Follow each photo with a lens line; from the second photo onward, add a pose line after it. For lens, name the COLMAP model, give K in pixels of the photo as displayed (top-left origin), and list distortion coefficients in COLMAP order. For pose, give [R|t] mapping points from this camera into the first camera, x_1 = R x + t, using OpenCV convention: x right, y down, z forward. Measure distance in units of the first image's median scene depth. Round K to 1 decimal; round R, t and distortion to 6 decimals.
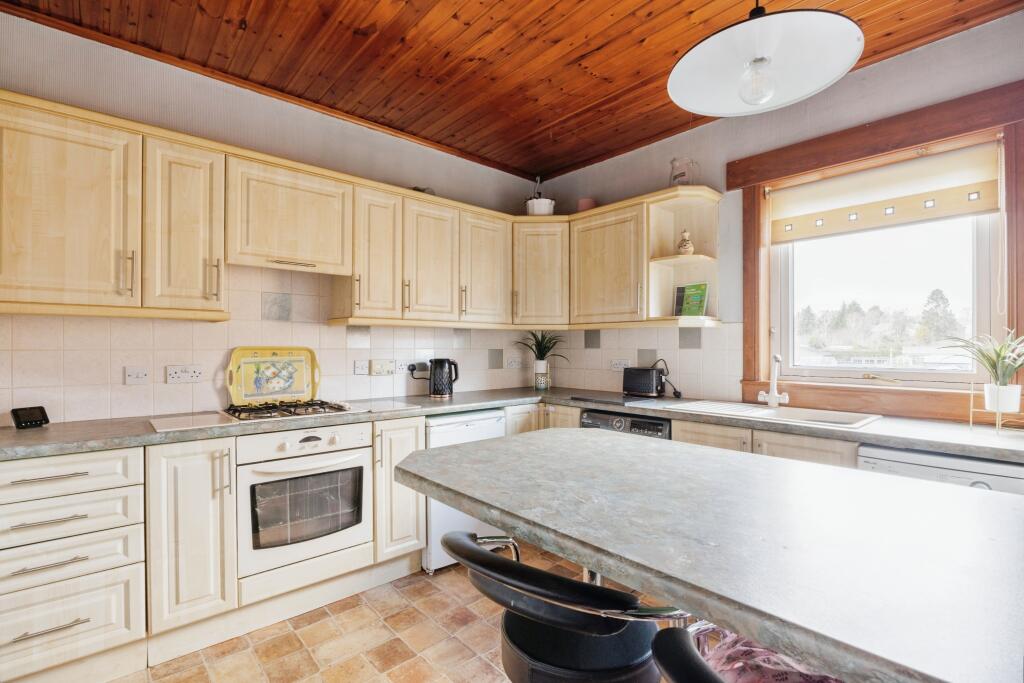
lens RADIAL K [[477.6, 0, 513.7], [0, 477.6, 349.2], [0, 0, 1]] dist [-0.015027, -0.000297]
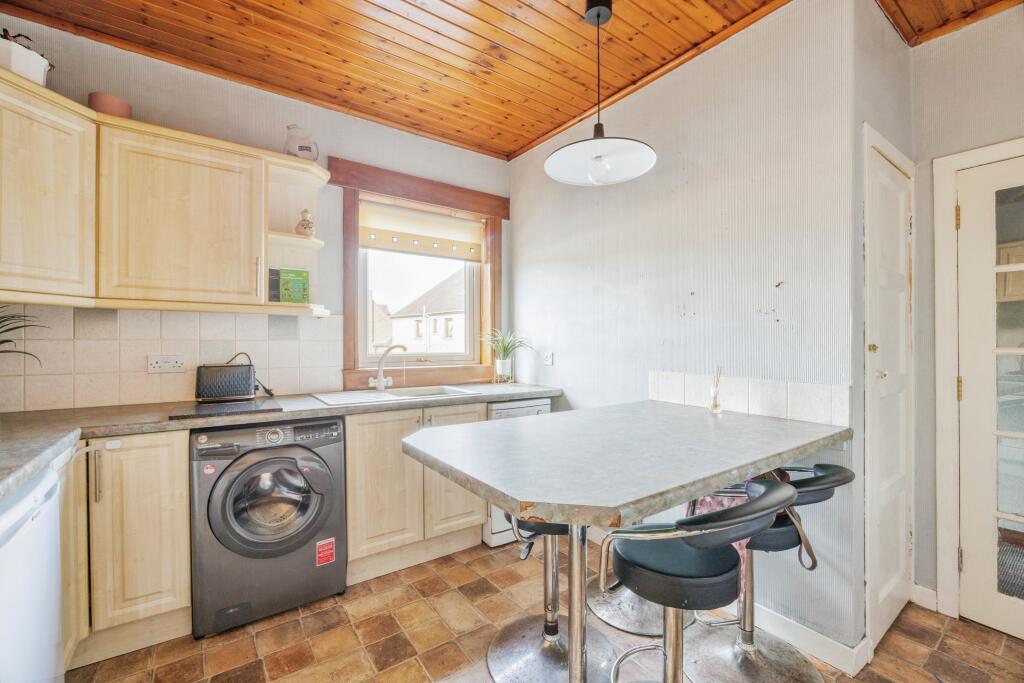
lens RADIAL K [[438.7, 0, 514.7], [0, 438.7, 337.8], [0, 0, 1]] dist [0.000143, 0.000037]
pose [[0.101606, 0.004922, 0.994813, -0.452968], [-0.001037, 0.999988, -0.004842, -0.001255], [-0.994824, -0.000540, 0.101610, 0.533330]]
